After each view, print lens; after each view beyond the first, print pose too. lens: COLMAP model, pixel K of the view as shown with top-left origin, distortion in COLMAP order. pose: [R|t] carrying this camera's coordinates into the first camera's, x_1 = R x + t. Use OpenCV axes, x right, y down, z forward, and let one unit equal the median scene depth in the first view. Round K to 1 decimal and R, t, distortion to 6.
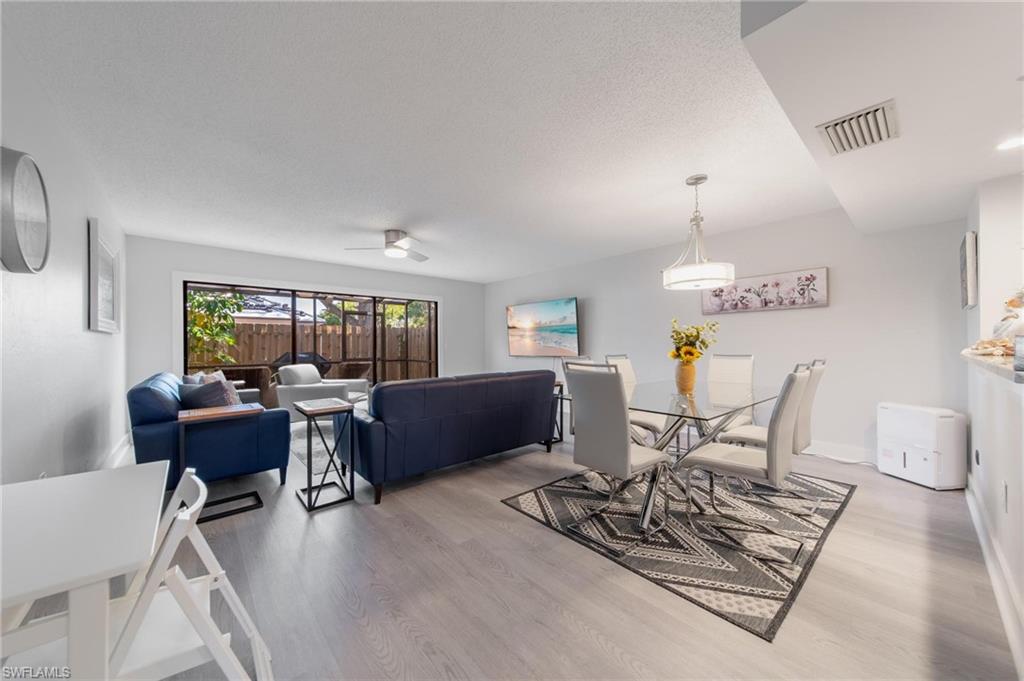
lens RADIAL K [[356.5, 0, 508.3], [0, 356.5, 344.6], [0, 0, 1]] dist [0.001976, -0.000531]
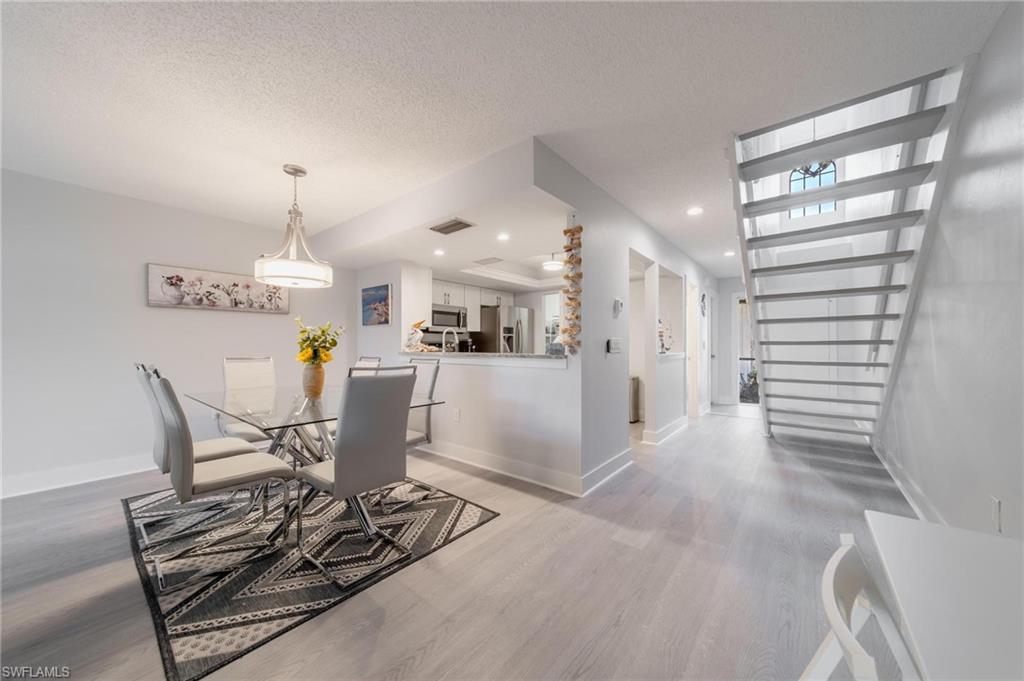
lens RADIAL K [[356.5, 0, 515.0], [0, 356.5, 343.9], [0, 0, 1]] dist [0.001976, -0.000531]
pose [[-0.171389, 0.008207, 0.985169, -0.381660], [0.000303, 0.999966, -0.008278, 0.001148], [-0.985203, -0.001121, -0.171385, 0.456993]]
